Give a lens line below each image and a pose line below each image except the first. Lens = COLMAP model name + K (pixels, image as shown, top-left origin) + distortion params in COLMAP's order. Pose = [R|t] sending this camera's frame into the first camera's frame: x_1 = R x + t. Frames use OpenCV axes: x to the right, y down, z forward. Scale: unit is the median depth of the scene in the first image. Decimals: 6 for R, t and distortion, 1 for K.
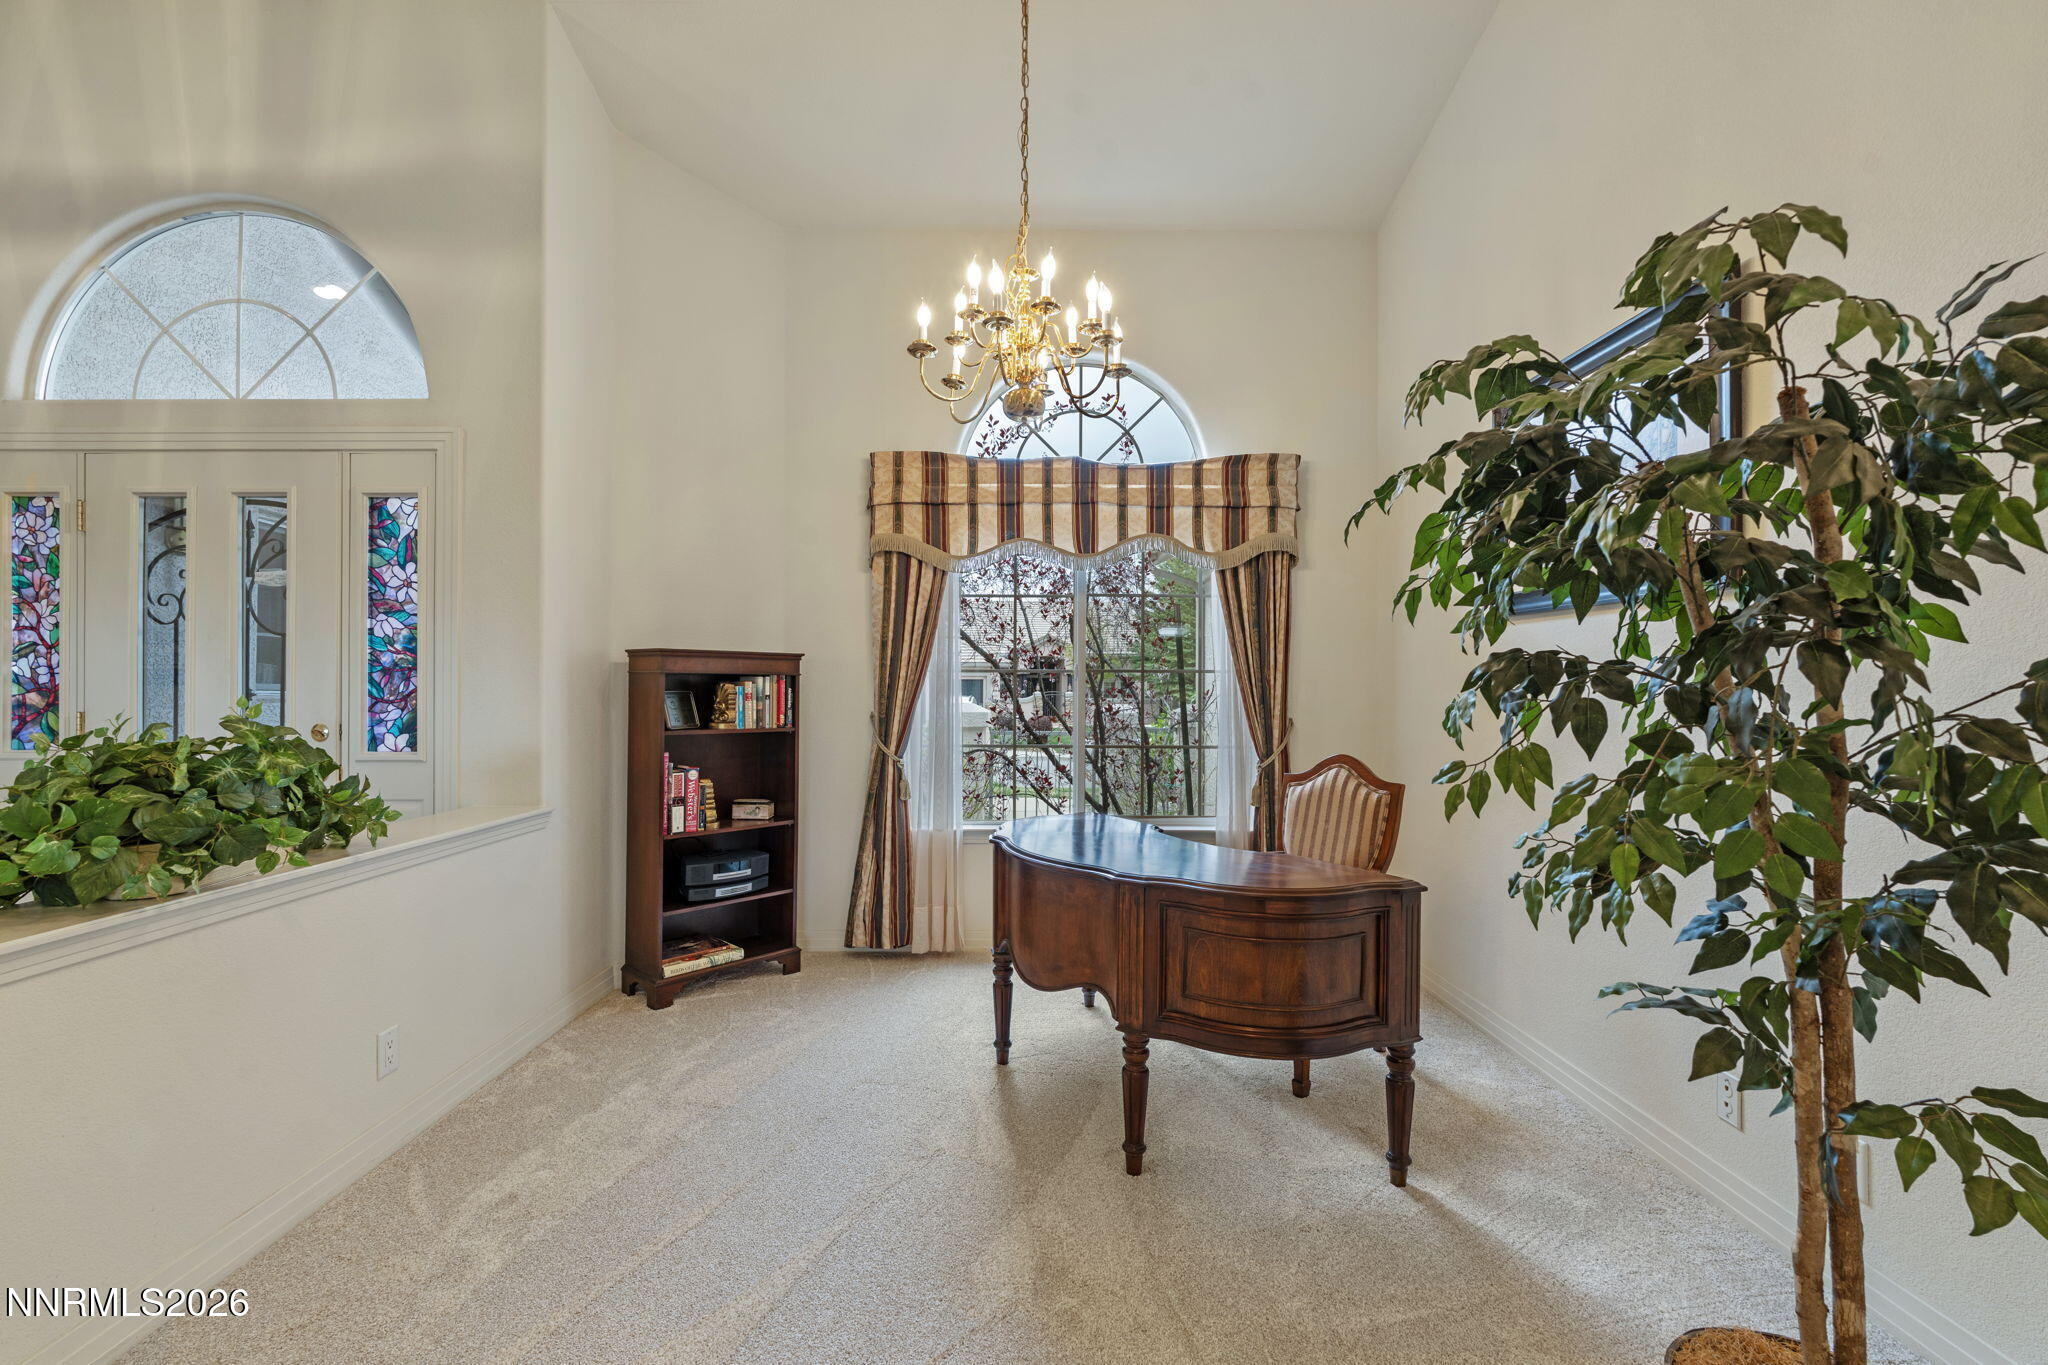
lens RADIAL K [[899.1, 0, 1025.6], [0, 899.1, 688.1], [0, 0, 1]] dist [-0.008791, 0.001149]
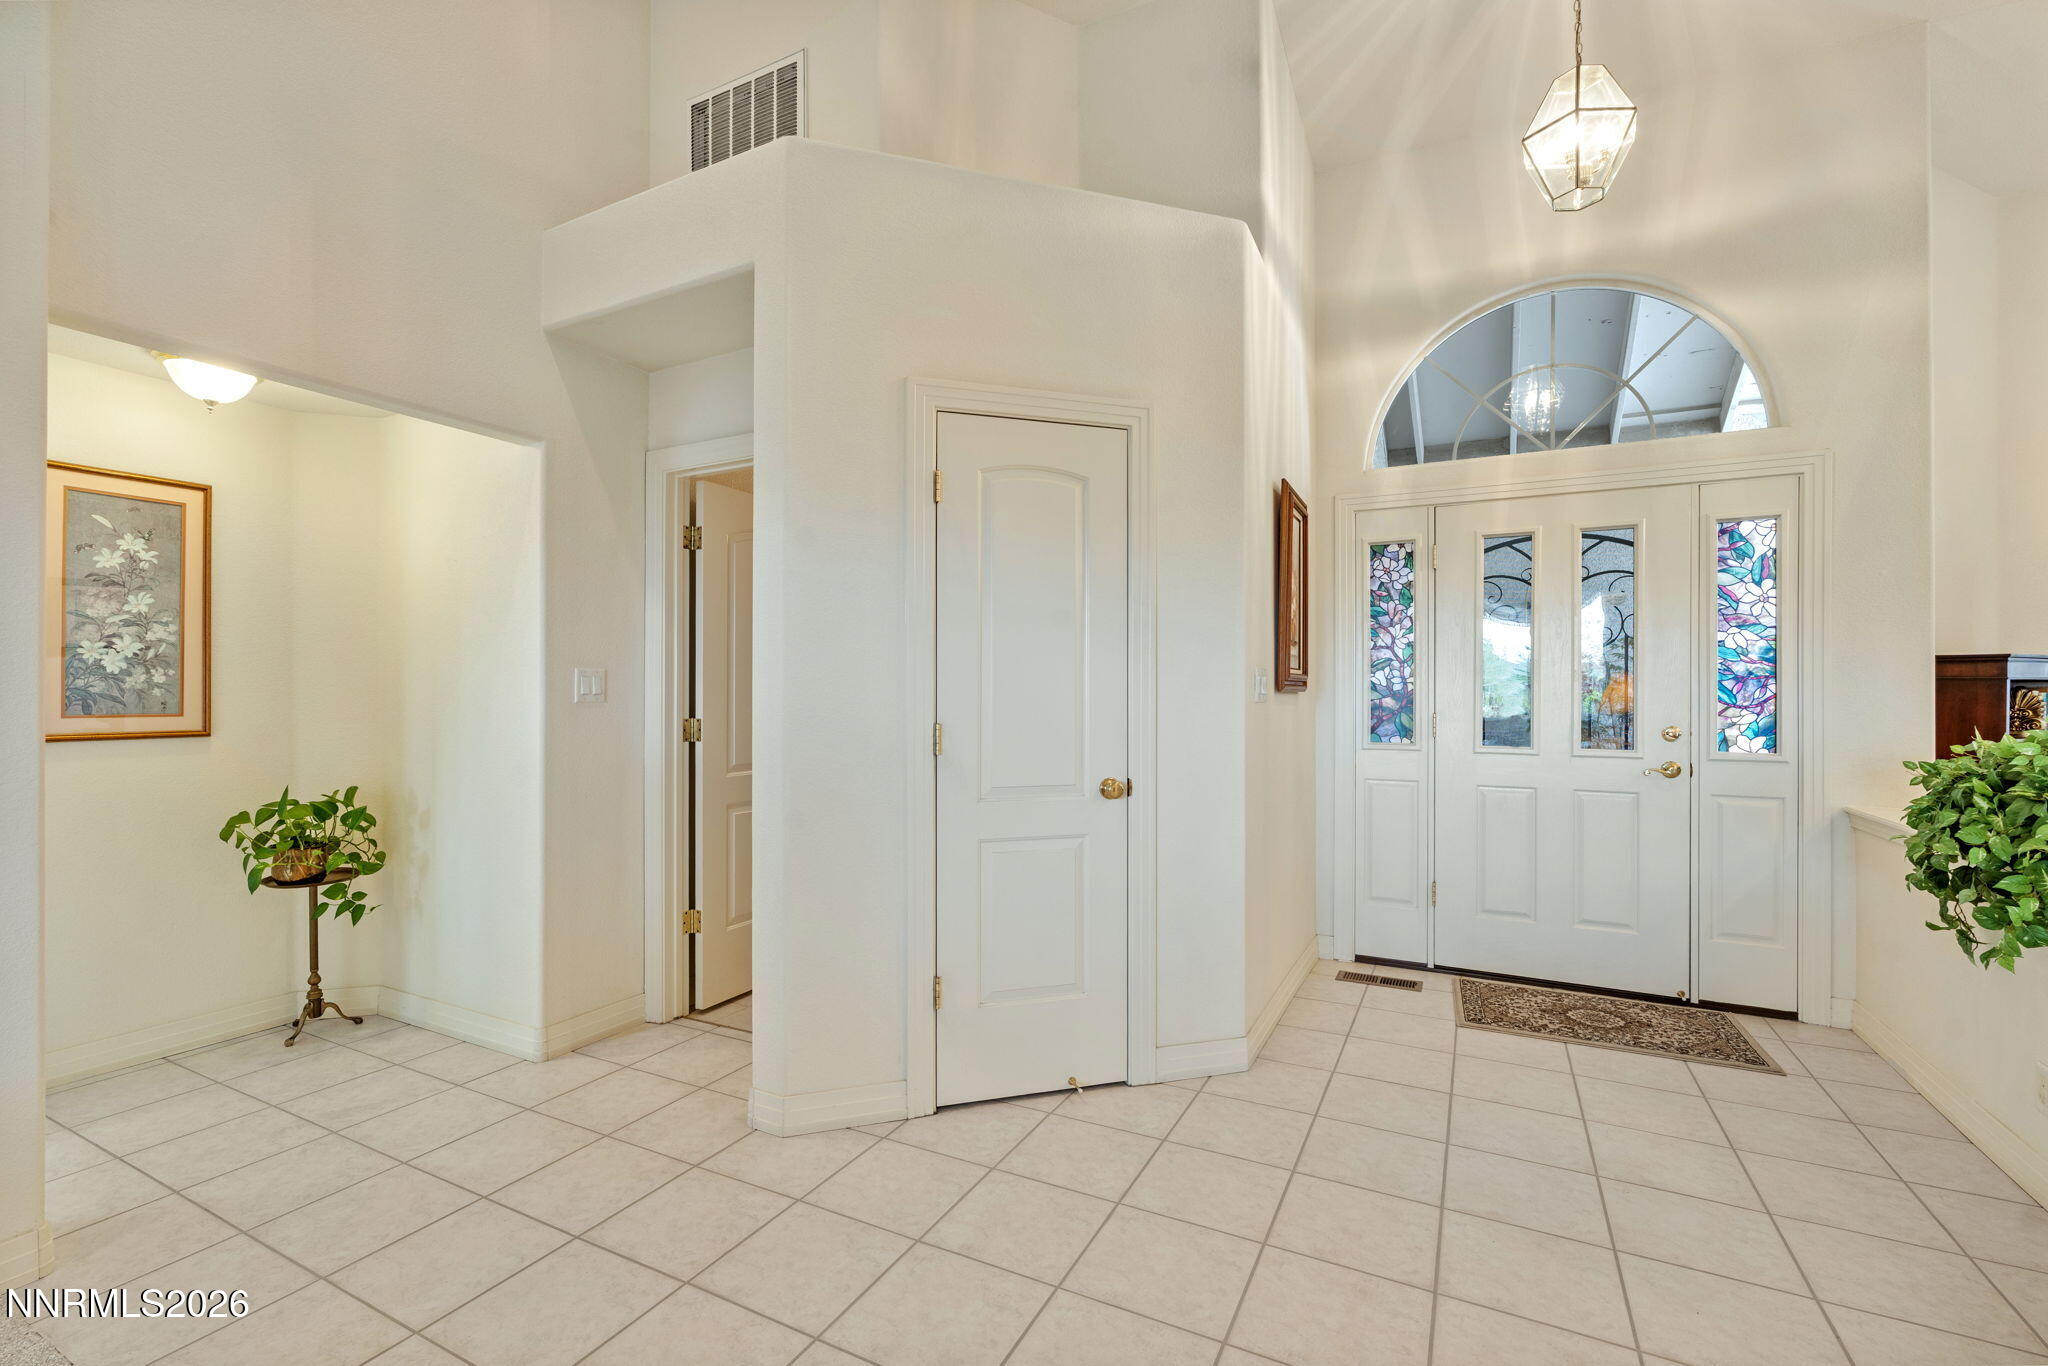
lens RADIAL K [[899.1, 0, 1016.8], [0, 899.1, 692.7], [0, 0, 1]] dist [-0.008791, 0.001149]
pose [[0.878926, 0.000543, -0.476958, -0.968900], [-0.000205, 1.000000, 0.000760, -0.002958], [0.476958, -0.000570, 0.878926, -0.388837]]
